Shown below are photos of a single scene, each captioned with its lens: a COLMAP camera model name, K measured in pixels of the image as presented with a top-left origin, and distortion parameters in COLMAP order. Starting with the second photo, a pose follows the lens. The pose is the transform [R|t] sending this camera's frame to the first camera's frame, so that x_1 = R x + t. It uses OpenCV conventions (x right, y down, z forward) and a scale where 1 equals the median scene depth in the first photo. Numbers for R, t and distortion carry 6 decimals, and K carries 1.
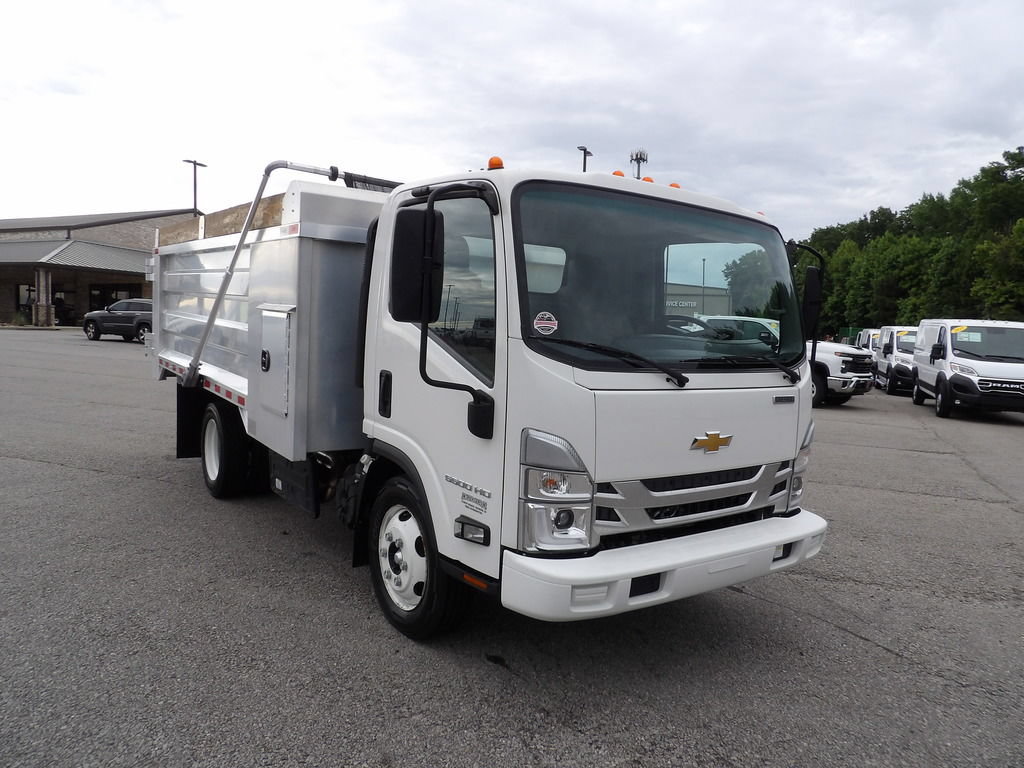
lens RADIAL K [[735.2, 0, 512.0], [0, 735.2, 383.9], [0, 0, 1]] dist [-0.040455, 0.058861]
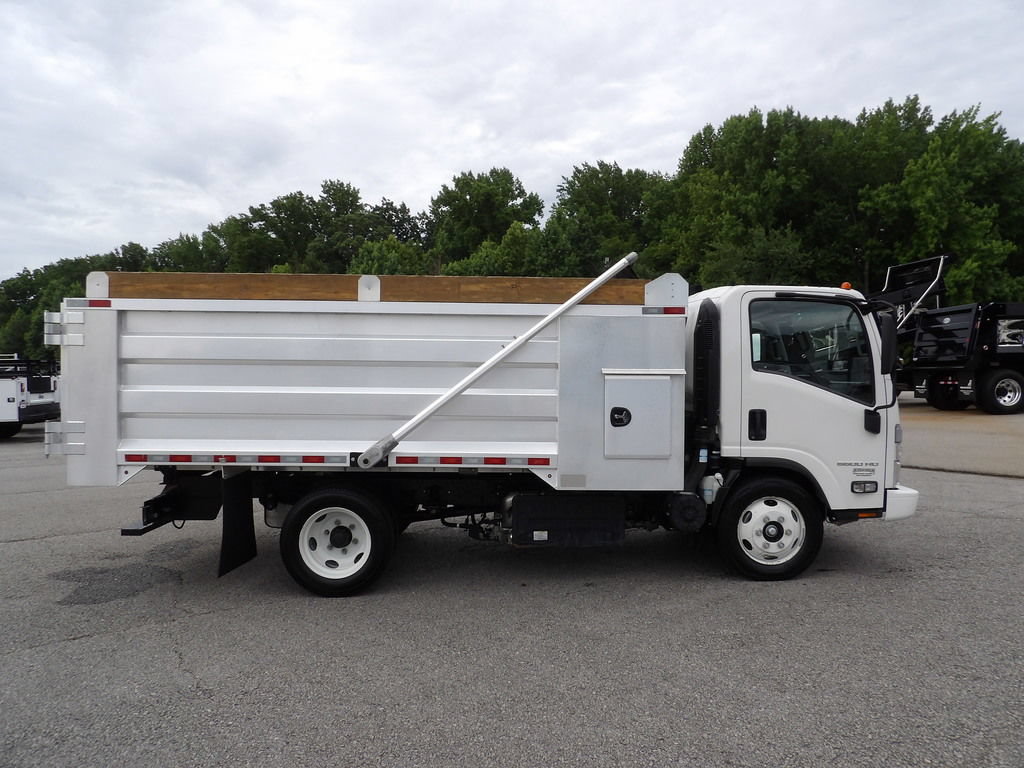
lens RADIAL K [[734.9, 0, 513.8], [0, 734.9, 384.0], [0, 0, 1]] dist [-0.037729, 0.053251]
pose [[0.557796, -0.070663, 0.826964, -1.522072], [0.107153, 0.994162, 0.012674, -0.128156], [-0.823032, 0.081543, 0.562111, 0.512284]]
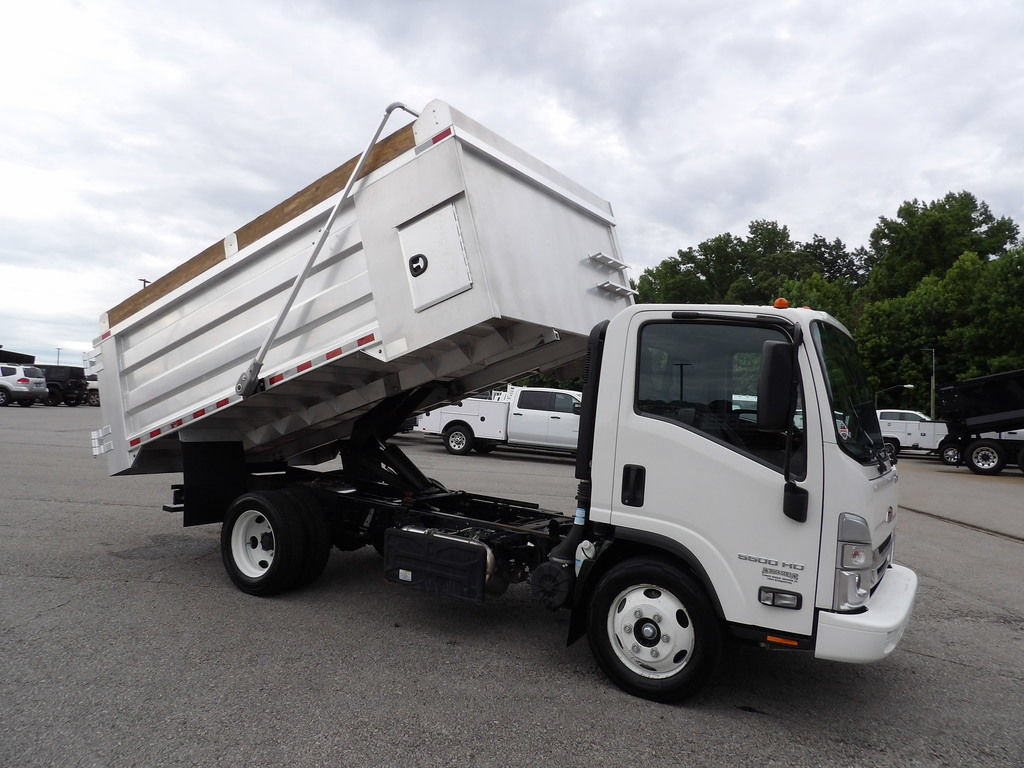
lens RADIAL K [[735.7, 0, 515.2], [0, 735.7, 383.1], [0, 0, 1]] dist [-0.039706, 0.055694]
pose [[0.925468, 0.017098, 0.378439, -0.703421], [0.014831, 0.996580, -0.081295, -0.049696], [-0.378535, 0.080849, 0.922049, 0.008387]]
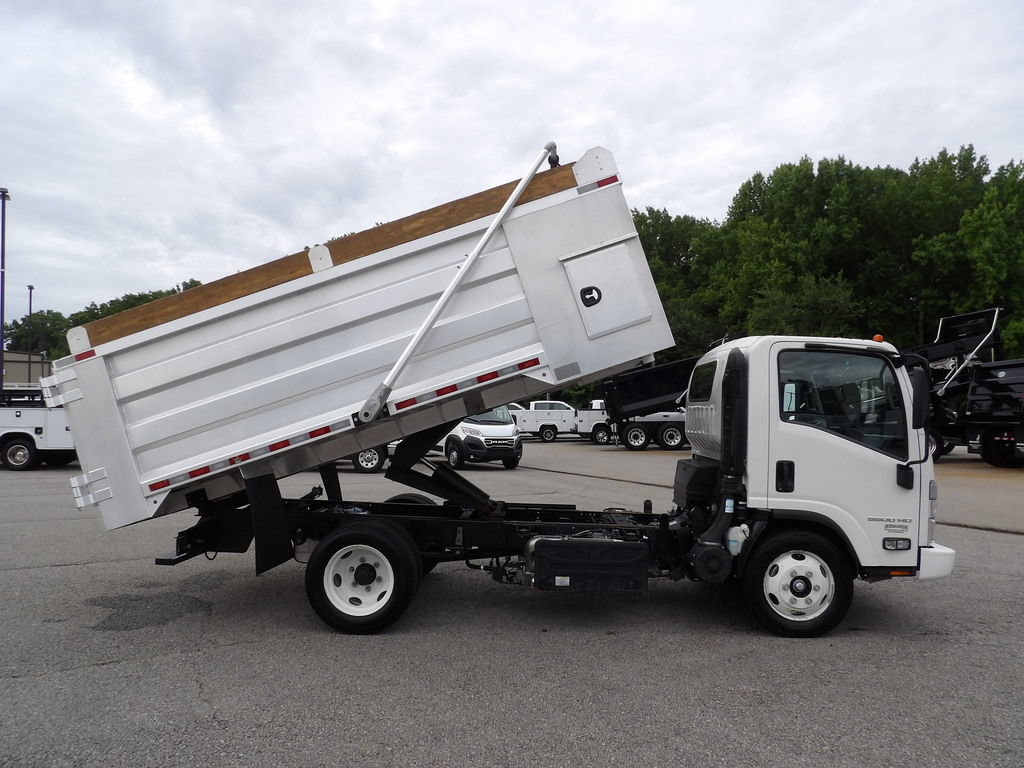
lens RADIAL K [[736.1, 0, 516.7], [0, 736.1, 384.0], [0, 0, 1]] dist [-0.039718, 0.054655]
pose [[0.605688, -0.008469, 0.795657, -1.517266], [0.079156, 0.995625, -0.049659, -0.128258], [-0.791755, 0.093059, 0.603708, 0.473200]]
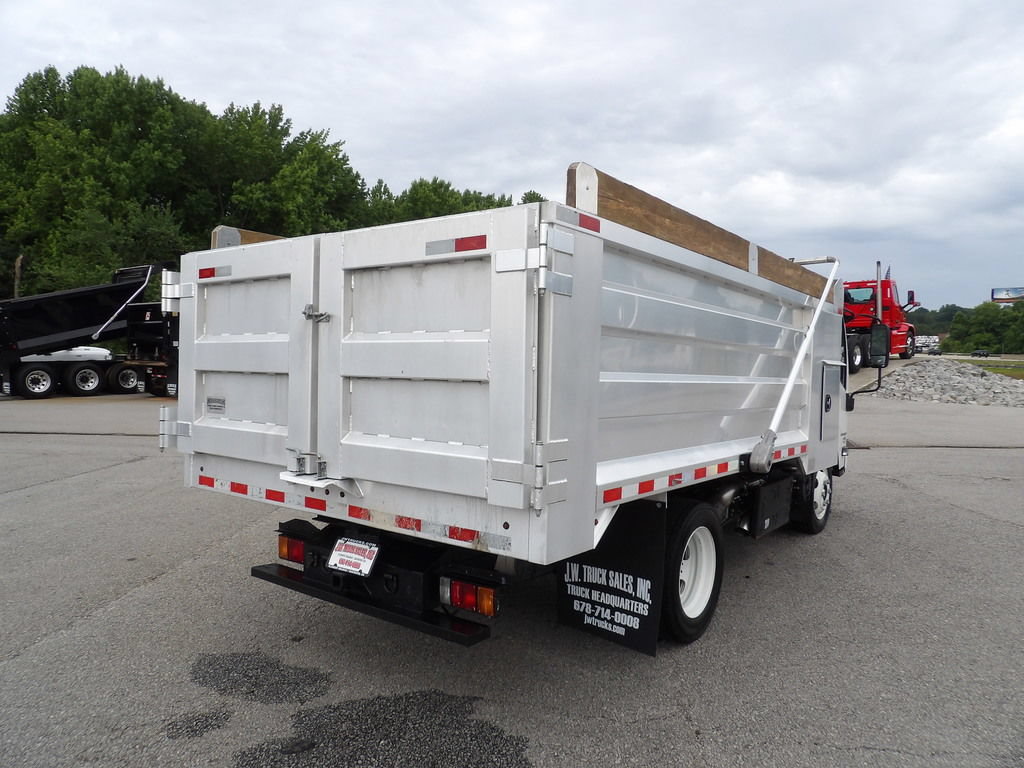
lens RADIAL K [[734.5, 0, 515.7], [0, 734.5, 382.6], [0, 0, 1]] dist [-0.037337, 0.048603]
pose [[-0.303575, -0.082325, 0.949244, -1.522882], [0.050853, 0.993440, 0.102421, -0.250499], [-0.951450, 0.079364, -0.297397, 2.078045]]
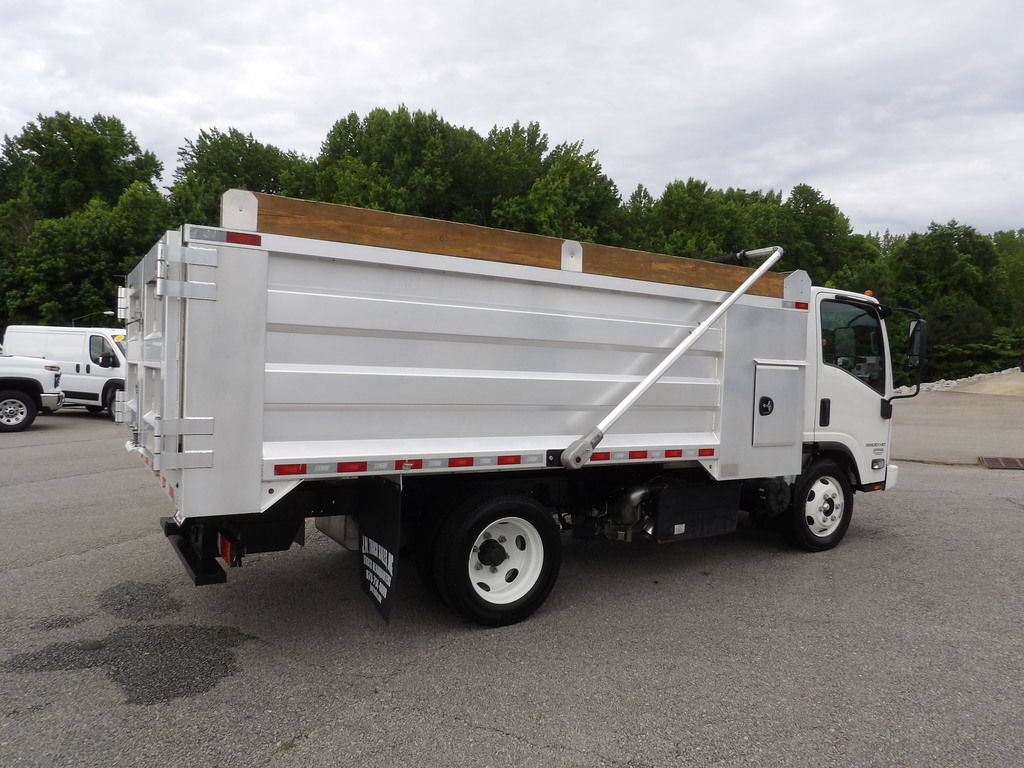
lens RADIAL K [[735.7, 0, 515.2], [0, 735.7, 383.1], [0, 0, 1]] dist [-0.039706, 0.055694]
pose [[0.063232, -0.079472, 0.994830, -1.693919], [0.067531, 0.994880, 0.075184, -0.204330], [-0.995711, 0.062428, 0.068275, 1.438112]]
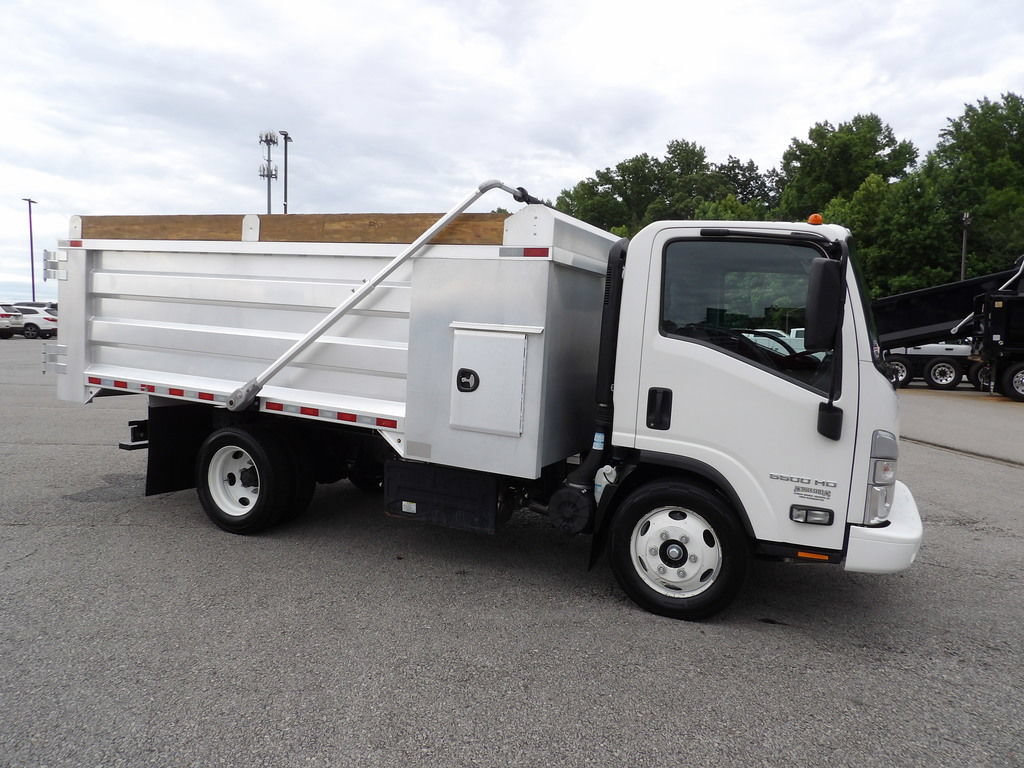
lens RADIAL K [[735.2, 0, 512.0], [0, 735.2, 383.9], [0, 0, 1]] dist [-0.040455, 0.058861]
pose [[0.878029, -0.045025, 0.476484, -0.815128], [0.037072, 0.998972, 0.026084, -0.055561], [-0.477169, -0.005239, 0.878796, 0.116996]]
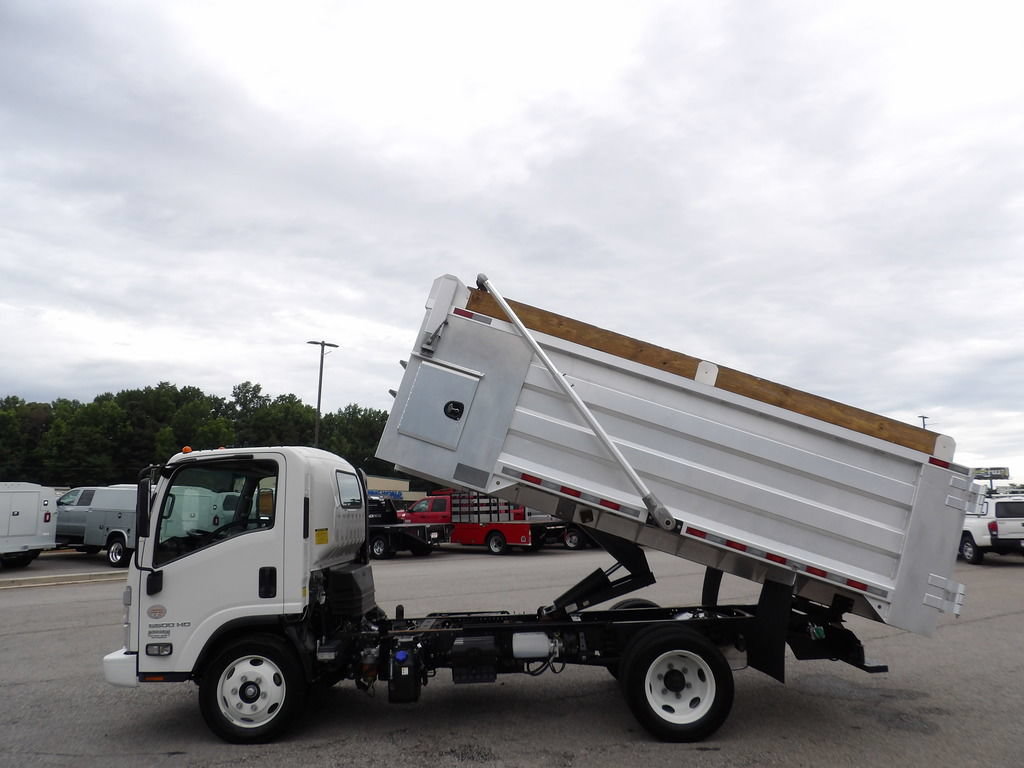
lens RADIAL K [[734.9, 0, 513.8], [0, 734.9, 384.0], [0, 0, 1]] dist [-0.037729, 0.053251]
pose [[-0.585885, -0.174409, -0.791404, 1.143453], [-0.076828, 0.984122, -0.160003, -0.177629], [0.806744, -0.032941, -0.589982, 2.413536]]
